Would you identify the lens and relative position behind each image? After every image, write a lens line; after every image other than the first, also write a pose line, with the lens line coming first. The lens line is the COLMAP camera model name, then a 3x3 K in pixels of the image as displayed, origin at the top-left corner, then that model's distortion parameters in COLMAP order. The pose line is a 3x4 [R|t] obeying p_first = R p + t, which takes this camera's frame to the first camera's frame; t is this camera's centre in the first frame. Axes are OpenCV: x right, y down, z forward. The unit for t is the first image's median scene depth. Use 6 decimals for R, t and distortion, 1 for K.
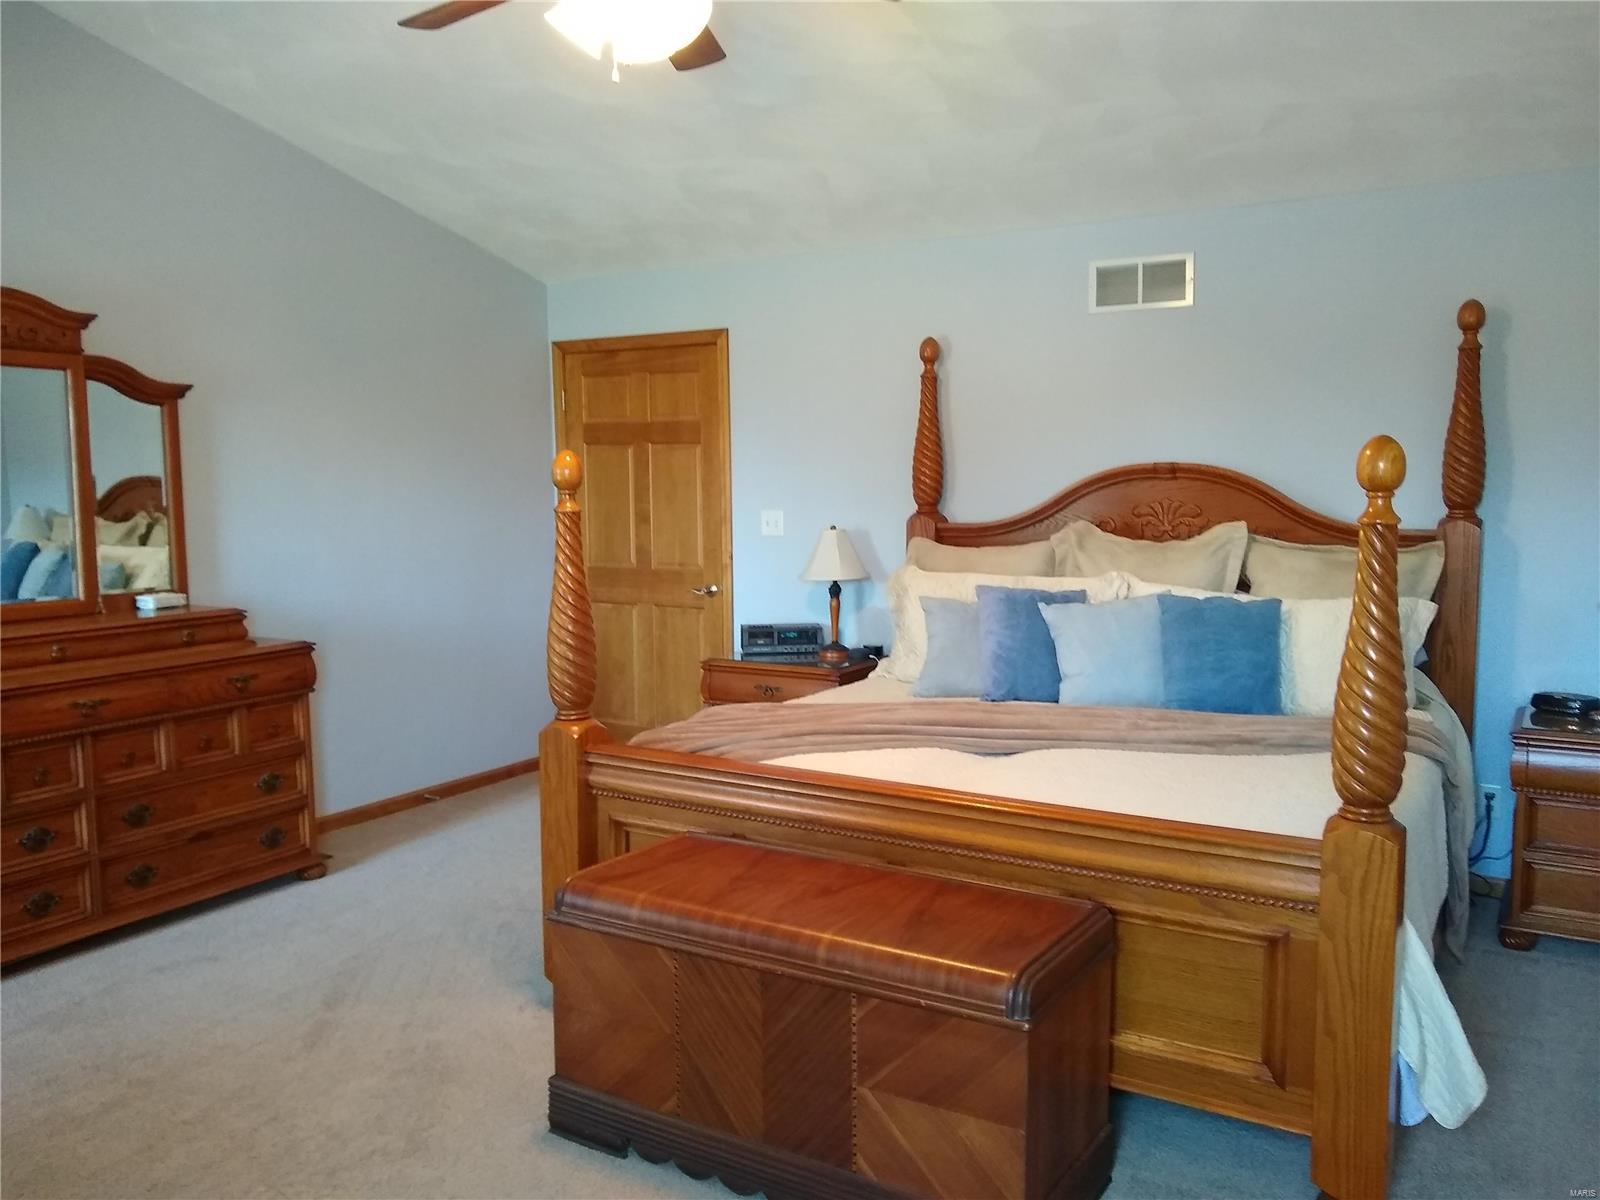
lens RADIAL K [[1255.7, 0, 807.8], [0, 1255.7, 600.9], [0, 0, 1]] dist [-0.004508, -0.001449]
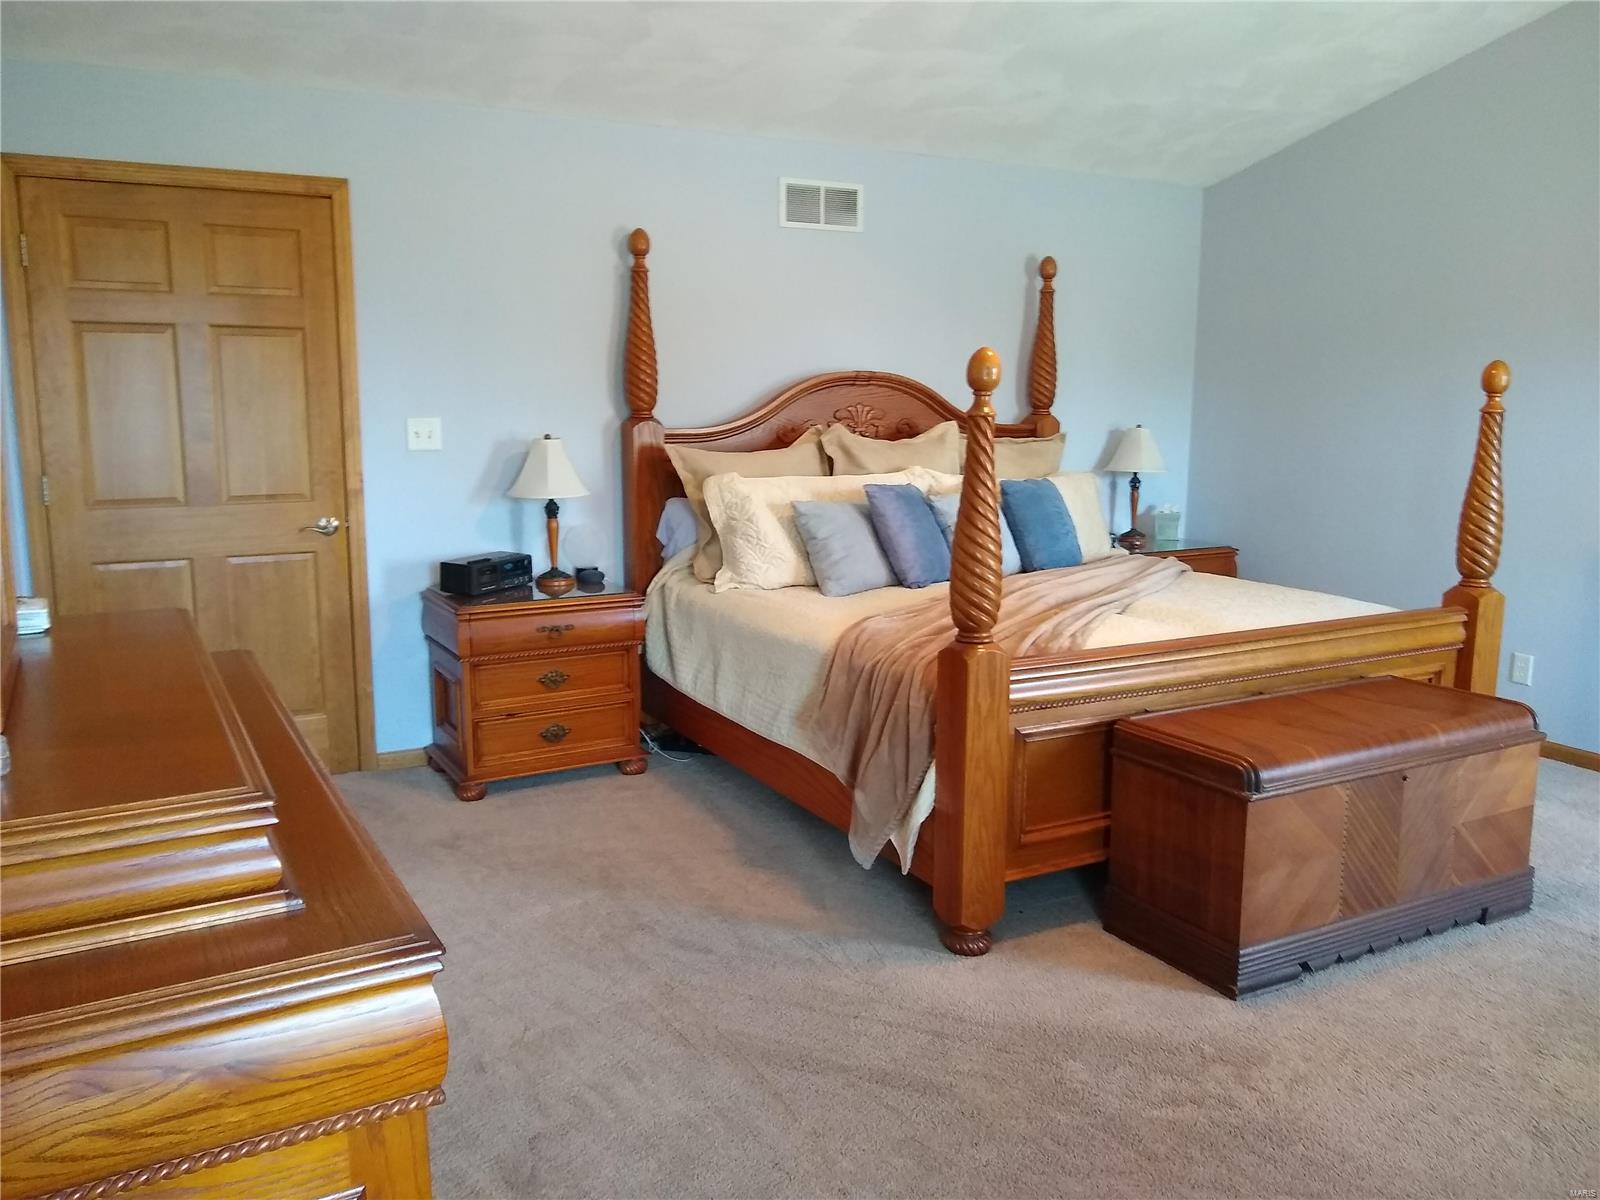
lens RADIAL K [[1276.5, 0, 799.1], [0, 1276.5, 585.4], [0, 0, 1]] dist [0.001417, -0.003218]
pose [[0.505063, -0.126745, 0.853725, -0.746552], [0.074525, 0.991868, 0.103165, -0.038569], [-0.859859, 0.011520, 0.510402, 0.447512]]
